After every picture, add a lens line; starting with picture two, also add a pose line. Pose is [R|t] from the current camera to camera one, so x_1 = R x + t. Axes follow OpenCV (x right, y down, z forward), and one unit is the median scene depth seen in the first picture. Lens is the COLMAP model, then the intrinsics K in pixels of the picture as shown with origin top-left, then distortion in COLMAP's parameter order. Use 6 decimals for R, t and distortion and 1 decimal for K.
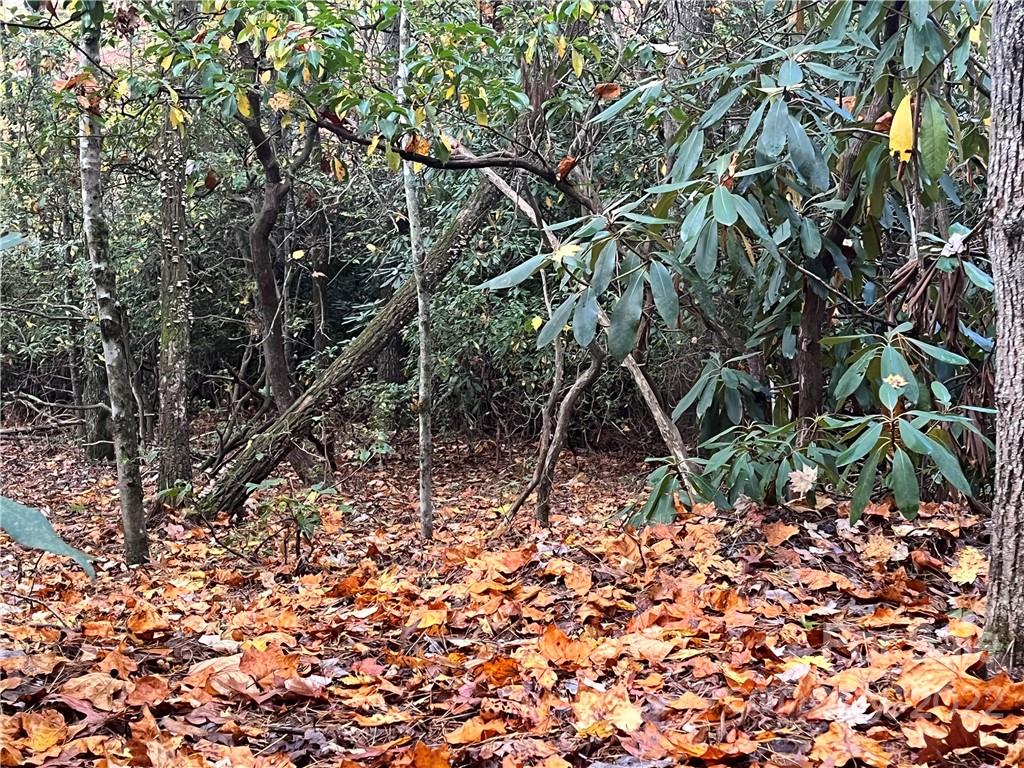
lens RADIAL K [[1541.7, 0, 511.2], [0, 1541.7, 386.4], [0, 0, 1]] dist [0.012437, 0.000000]
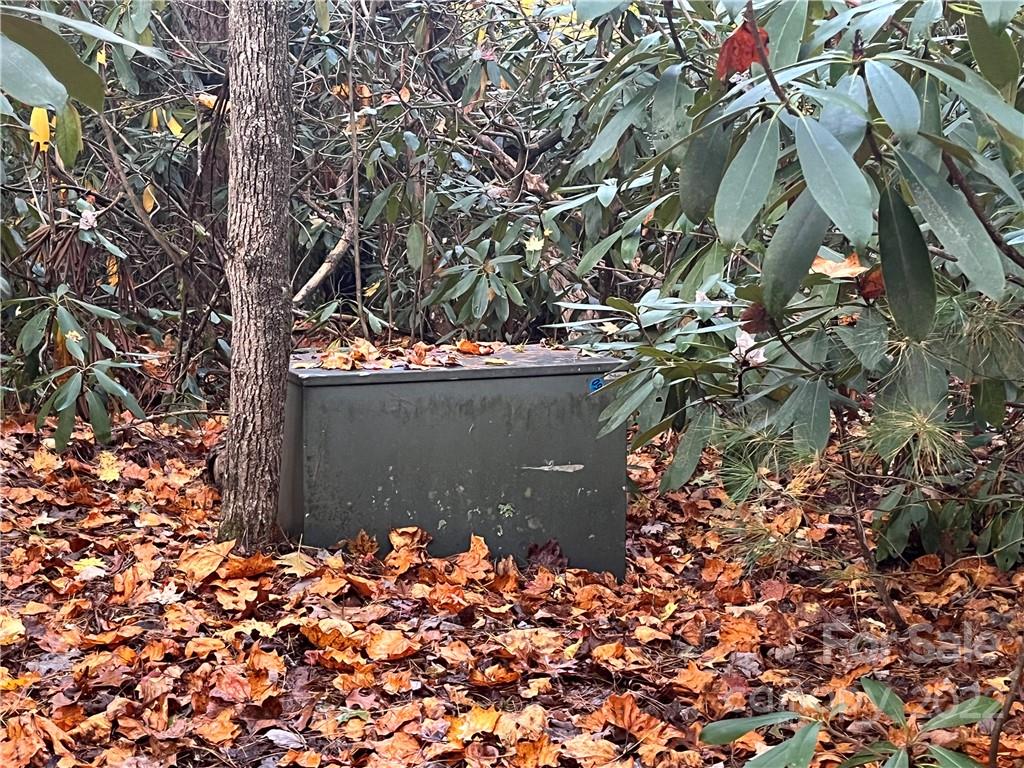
lens RADIAL K [[1541.7, 0, 512.1], [0, 1541.7, 382.9], [0, 0, 1]] dist [0.012437, 0.000000]
pose [[0.737101, -0.090546, 0.669689, -0.495009], [0.019450, 0.993415, 0.112907, -0.146167], [-0.675503, -0.070198, 0.734009, -0.281968]]
